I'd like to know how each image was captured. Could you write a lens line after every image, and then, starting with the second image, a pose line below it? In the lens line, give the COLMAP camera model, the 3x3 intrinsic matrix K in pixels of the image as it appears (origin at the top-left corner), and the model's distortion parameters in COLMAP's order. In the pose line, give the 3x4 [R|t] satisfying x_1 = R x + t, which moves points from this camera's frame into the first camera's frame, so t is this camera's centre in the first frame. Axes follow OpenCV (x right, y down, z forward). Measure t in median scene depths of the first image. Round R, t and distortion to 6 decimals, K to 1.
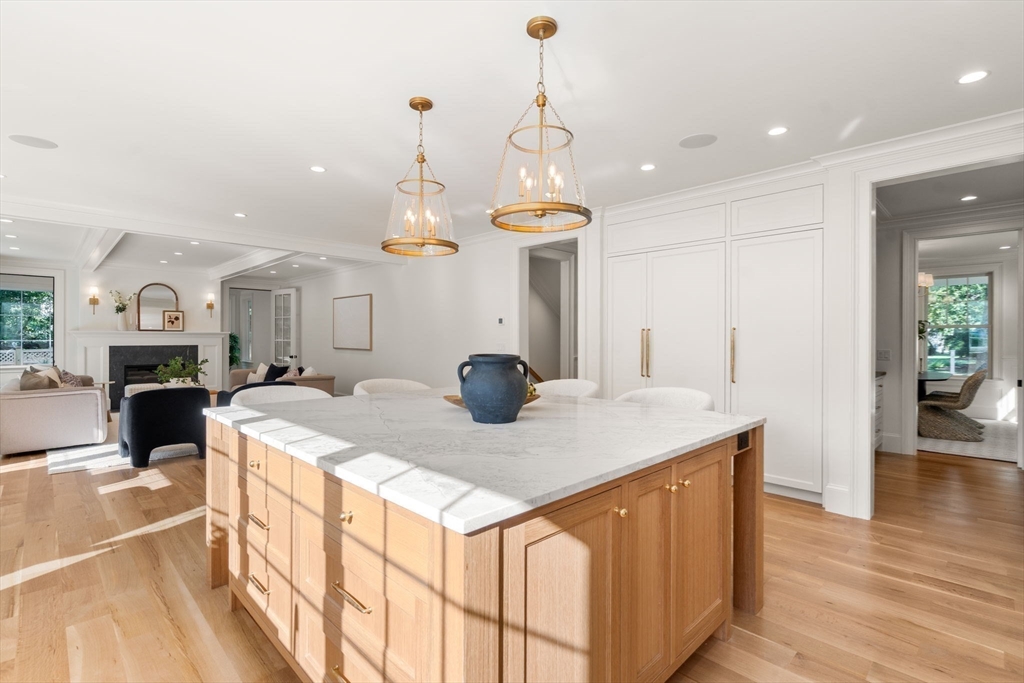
lens RADIAL K [[480.2, 0, 512.0], [0, 480.2, 341.5], [0, 0, 1]] dist [-0.001805, -0.000339]
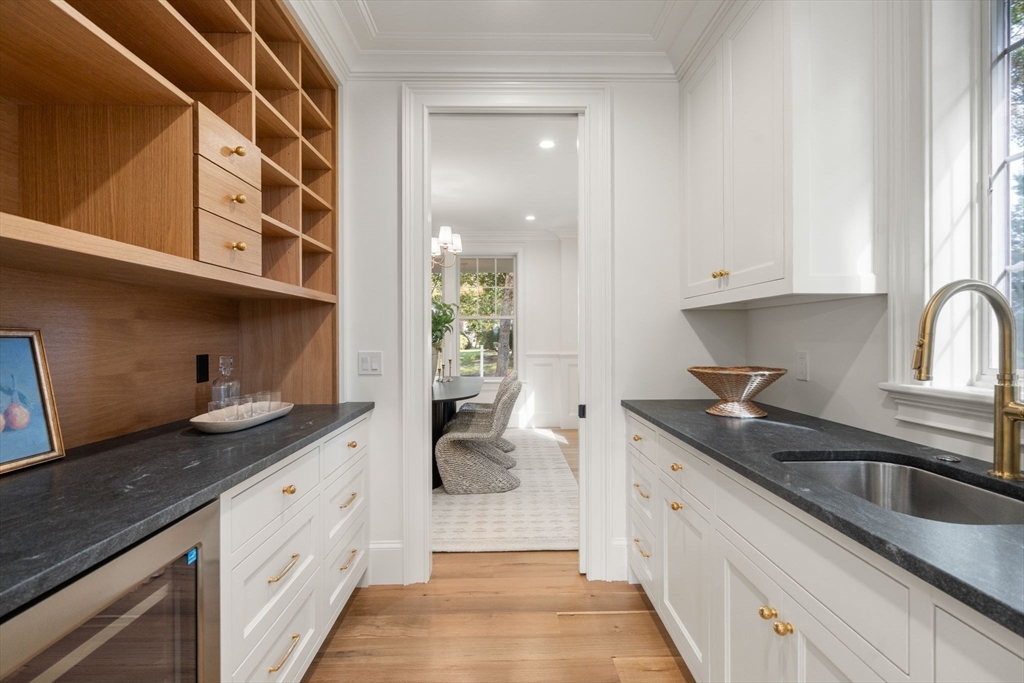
lens RADIAL K [[480.2, 0, 512.0], [0, 480.2, 341.5], [0, 0, 1]] dist [-0.001805, -0.000339]
pose [[0.691536, -0.010191, 0.722270, 0.122109], [0.006868, 0.999948, 0.007533, 0.001158], [-0.722309, -0.000249, 0.691570, 0.134327]]
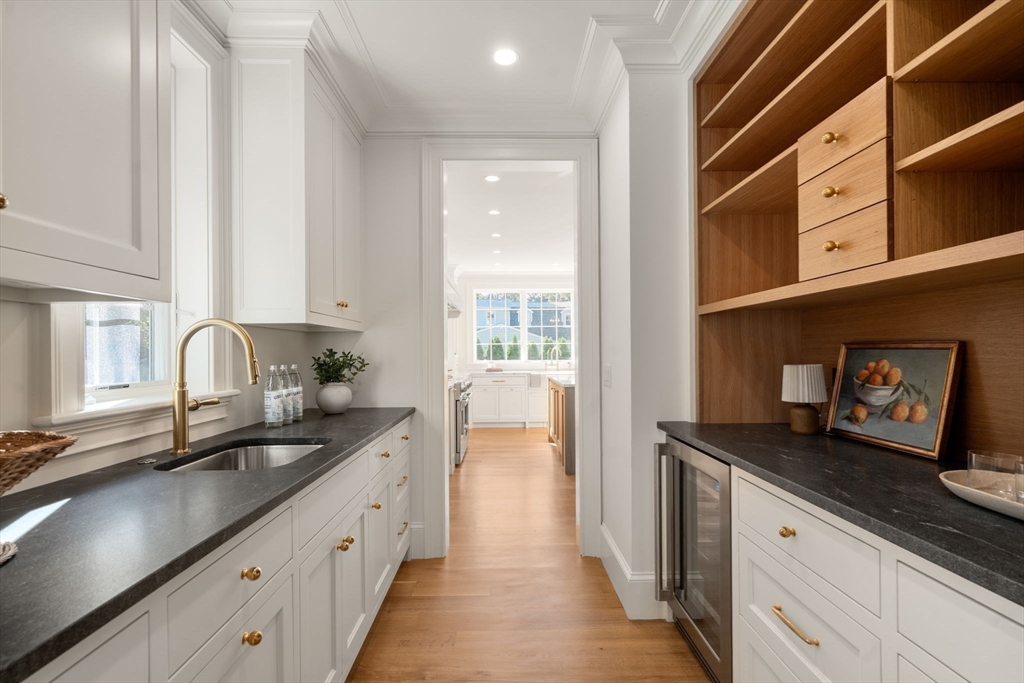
lens RADIAL K [[480.2, 0, 512.0], [0, 480.2, 341.5], [0, 0, 1]] dist [-0.001805, -0.000339]
pose [[-0.685050, -0.013165, -0.728377, 0.344283], [0.003231, 0.999772, -0.021109, 0.000466], [0.728489, -0.016814, -0.684851, 0.341033]]
